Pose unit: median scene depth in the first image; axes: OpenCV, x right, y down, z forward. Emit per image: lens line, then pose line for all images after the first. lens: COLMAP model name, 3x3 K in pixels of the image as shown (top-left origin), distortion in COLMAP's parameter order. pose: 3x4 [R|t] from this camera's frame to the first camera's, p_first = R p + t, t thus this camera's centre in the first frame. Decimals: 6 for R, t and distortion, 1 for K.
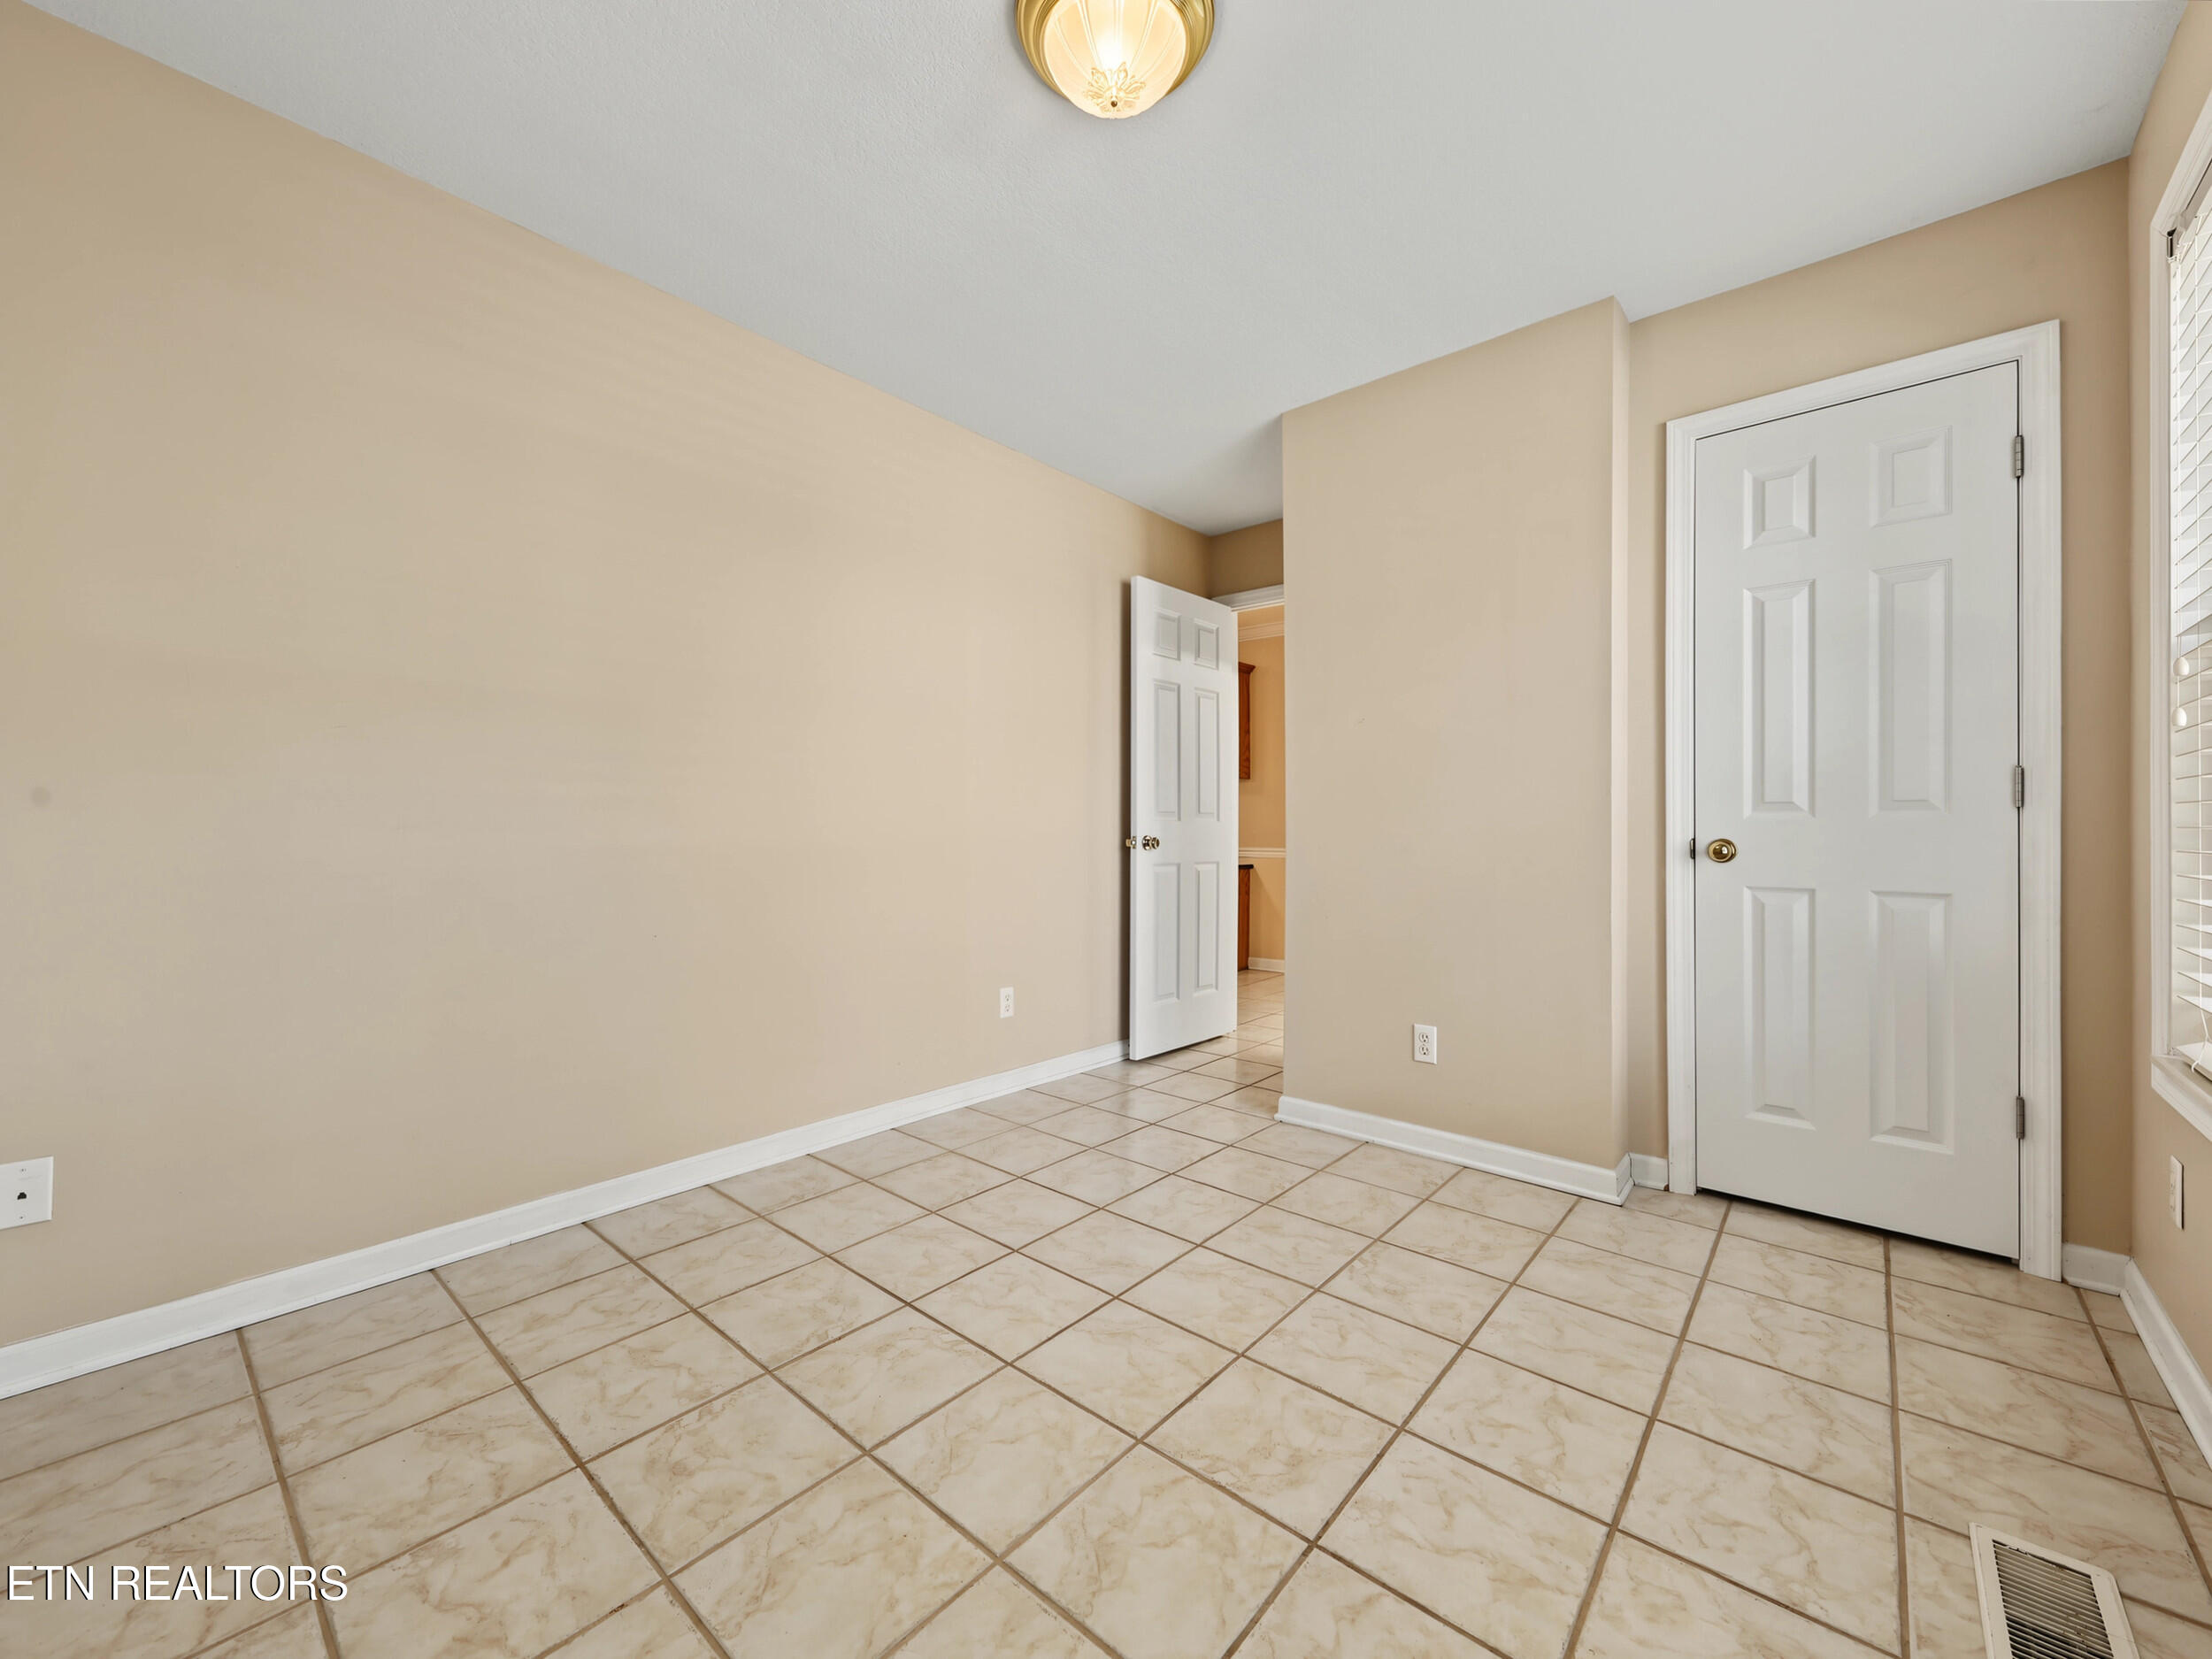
lens RADIAL K [[878.2, 0, 1105.9], [0, 878.2, 827.6], [0, 0, 1]] dist [-0.002122, -0.000930]
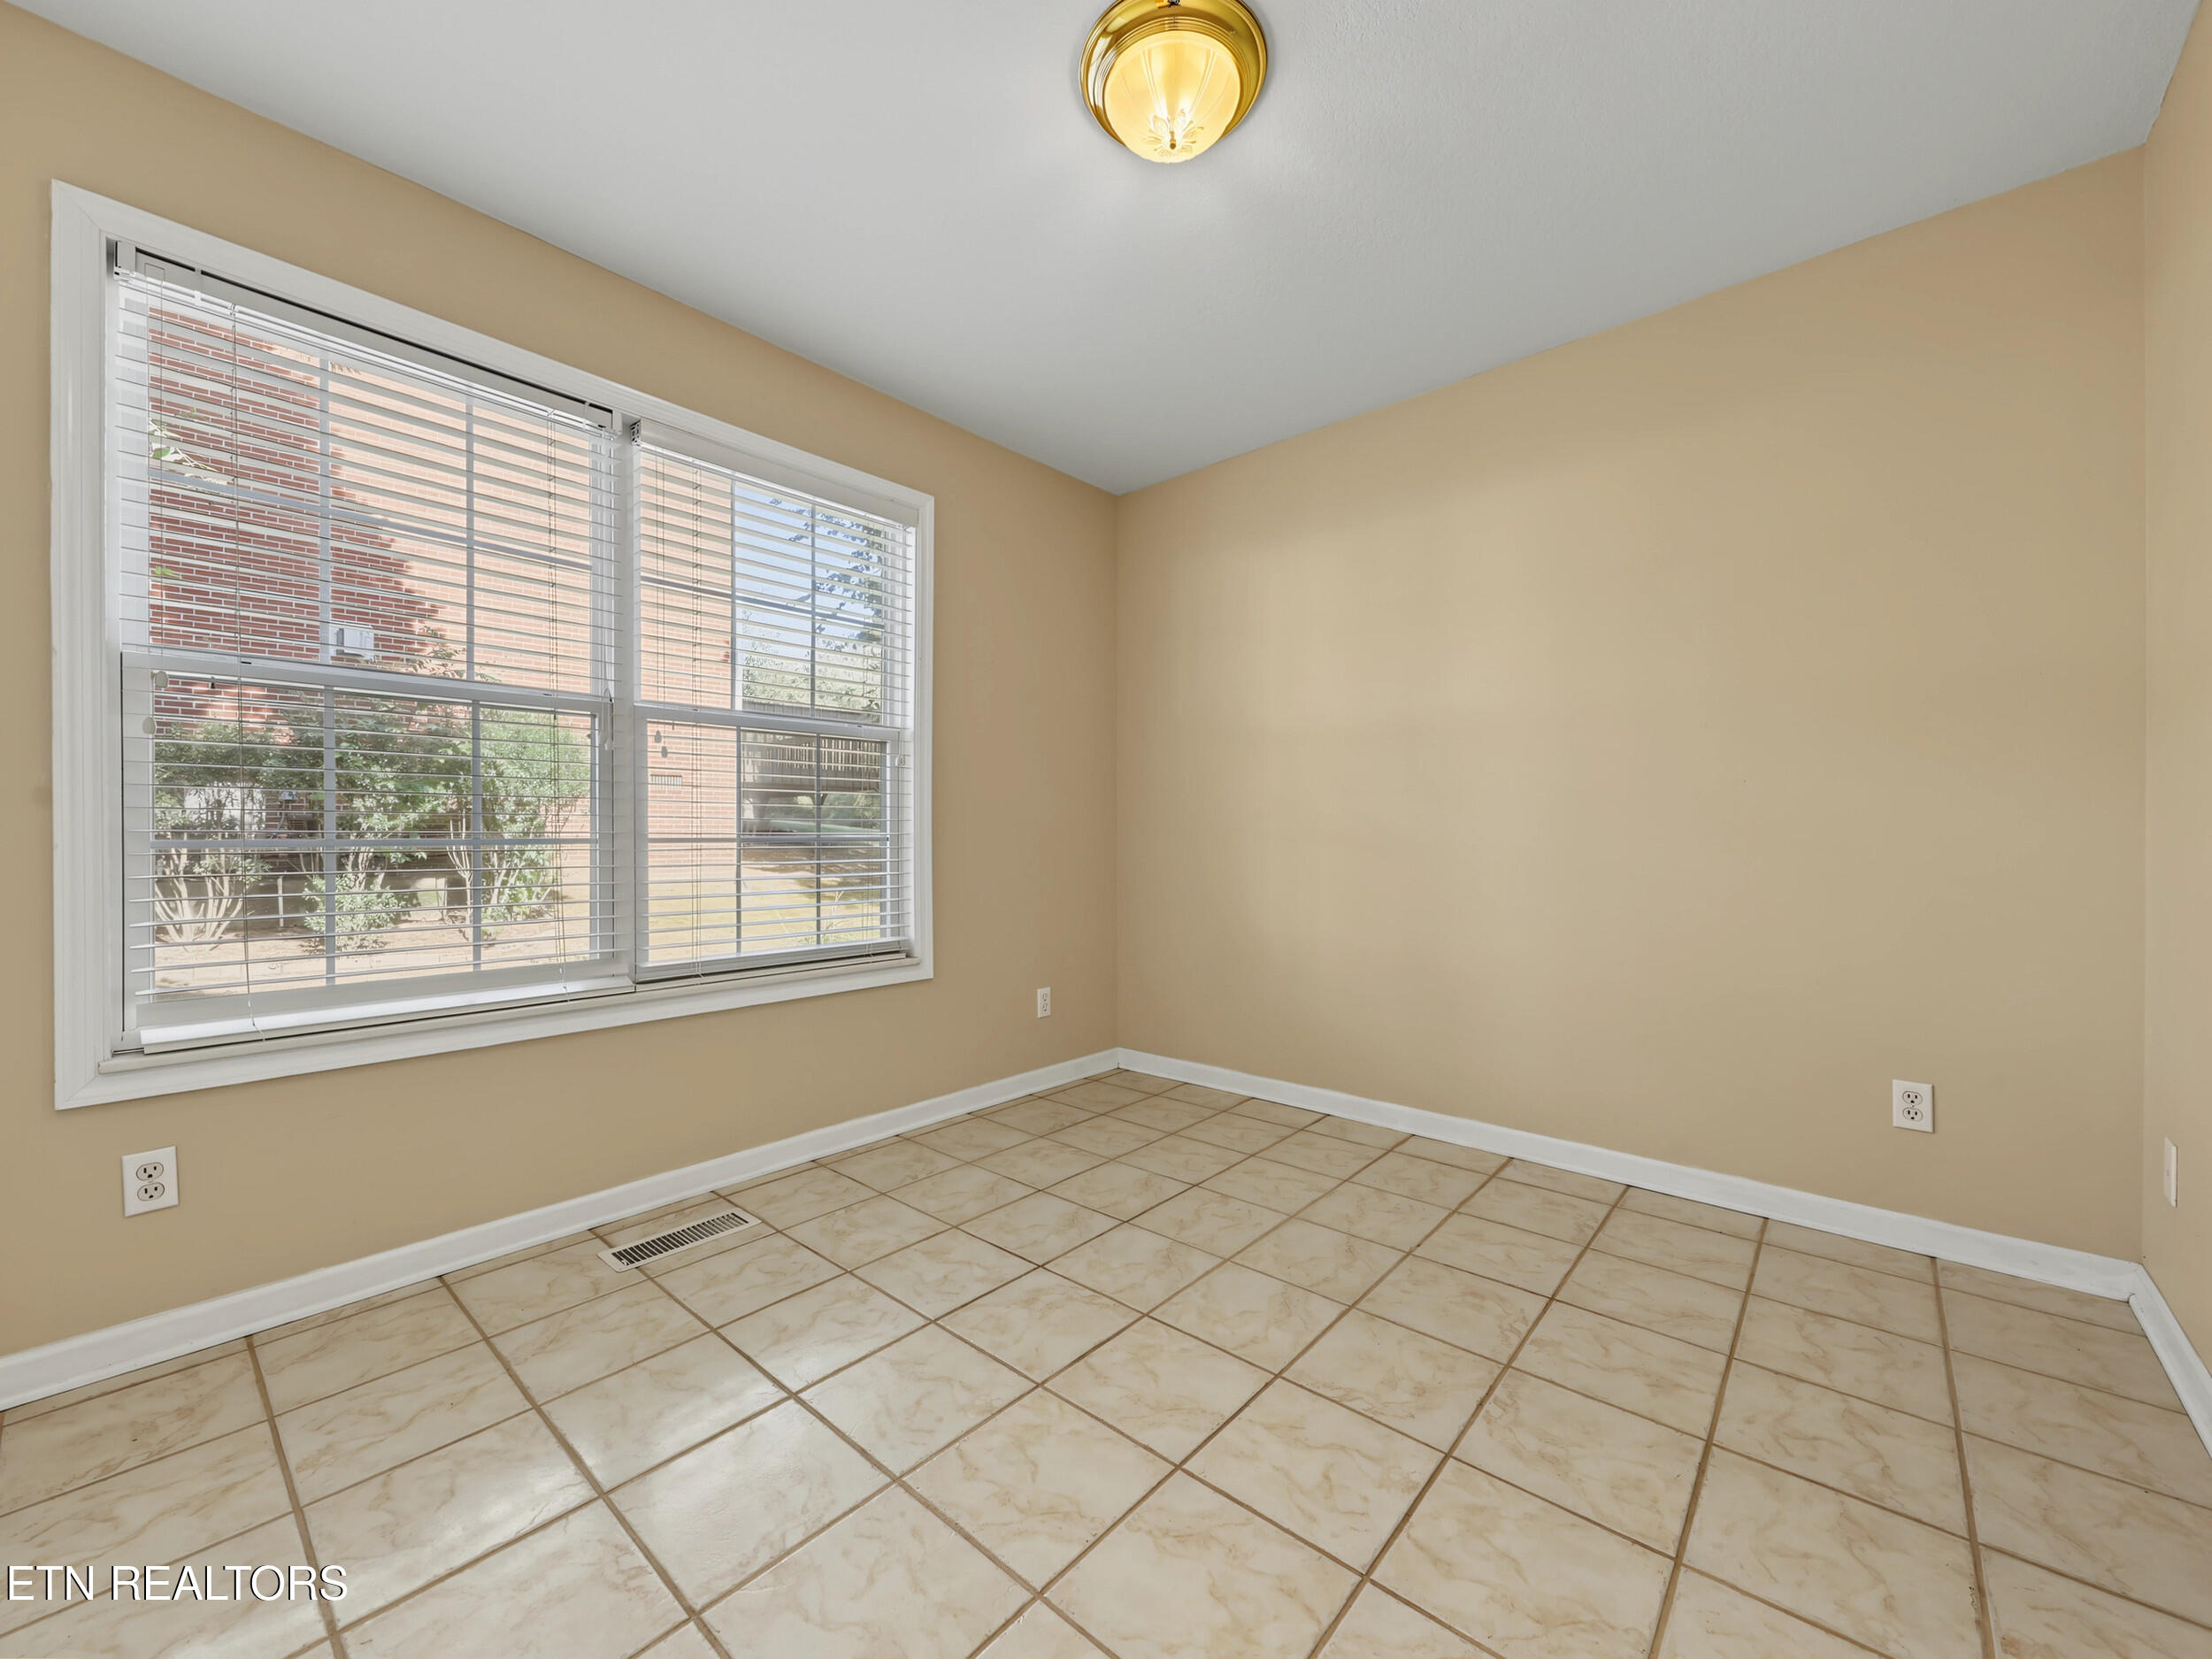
lens RADIAL K [[878.2, 0, 1129.5], [0, 878.2, 839.8], [0, 0, 1]] dist [-0.002122, -0.000930]
pose [[-0.999761, -0.001884, -0.021766, 0.080366], [-0.001919, 0.999997, 0.001620, 0.006807], [0.021762, 0.001662, -0.999762, 2.001353]]
